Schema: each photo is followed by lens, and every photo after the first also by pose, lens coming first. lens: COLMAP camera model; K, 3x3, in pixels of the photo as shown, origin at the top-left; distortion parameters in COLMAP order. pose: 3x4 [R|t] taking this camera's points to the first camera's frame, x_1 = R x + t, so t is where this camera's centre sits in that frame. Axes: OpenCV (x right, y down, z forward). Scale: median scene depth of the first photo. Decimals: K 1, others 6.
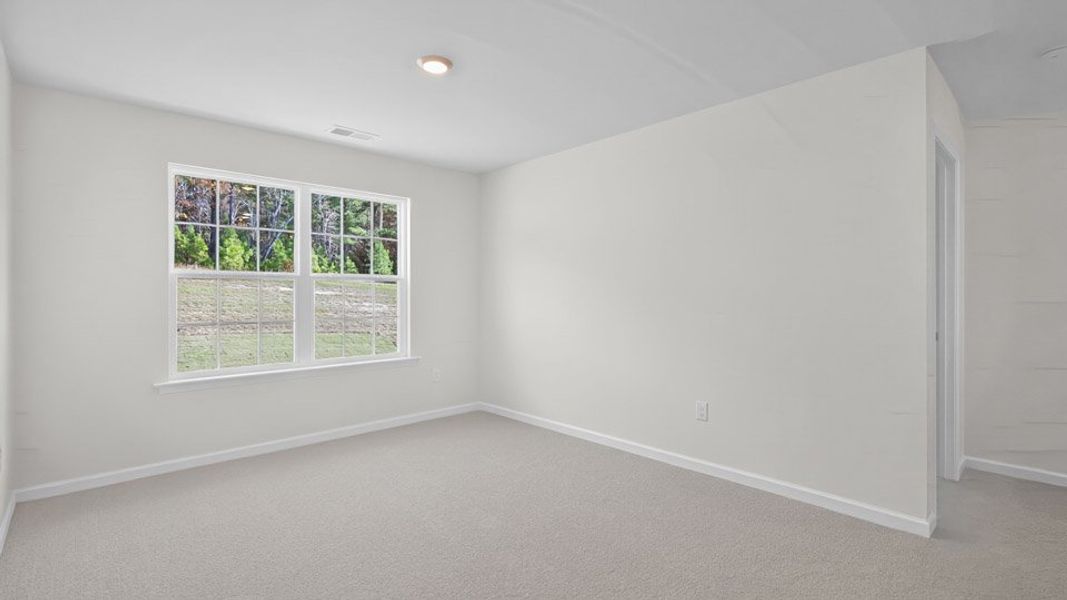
lens RADIAL K [[498.9, 0, 537.2], [0, 498.9, 293.3], [0, 0, 1]] dist [0.003861, 0.000248]
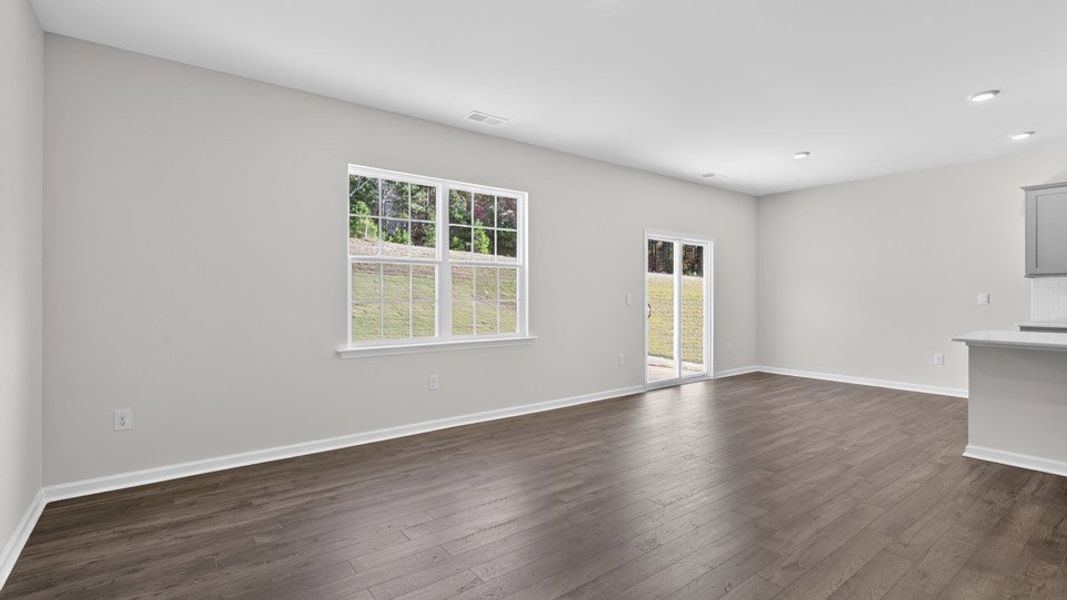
lens RADIAL K [[498.9, 0, 537.2], [0, 498.9, 293.3], [0, 0, 1]] dist [0.003861, 0.000248]
pose [[0.991715, 0.024099, -0.126177, -0.099037], [-0.020666, 0.999382, 0.028448, 0.000140], [0.126785, -0.025605, 0.991600, -0.099489]]
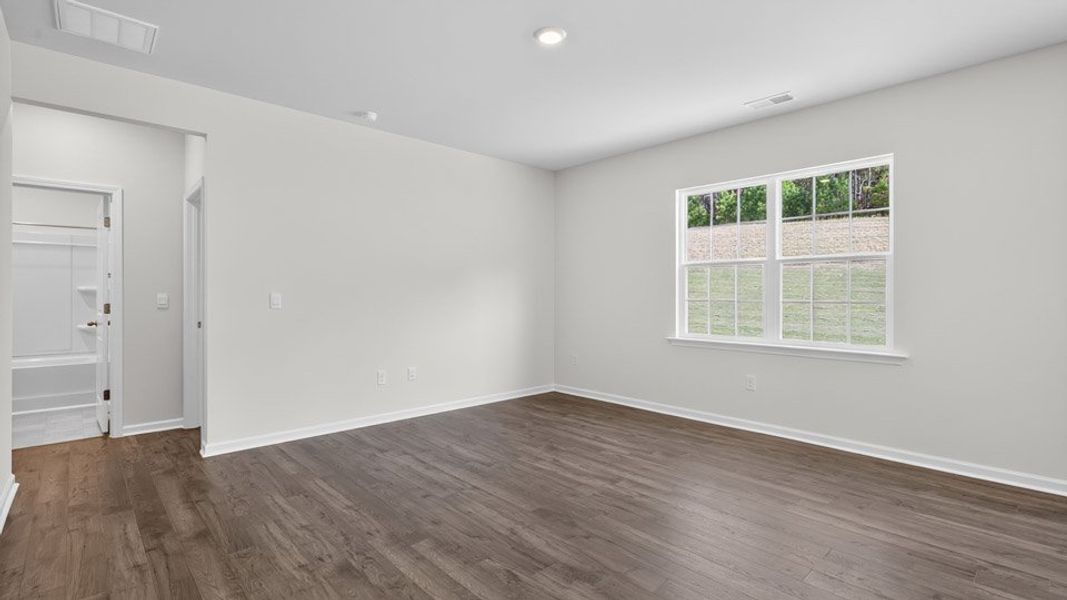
lens RADIAL K [[498.9, 0, 537.2], [0, 498.9, 293.3], [0, 0, 1]] dist [0.003861, 0.000248]
pose [[-0.039462, 0.025447, -0.998897, 0.572679], [0.026956, 0.999339, 0.024393, -0.003302], [0.998857, -0.025964, -0.040122, 0.470100]]
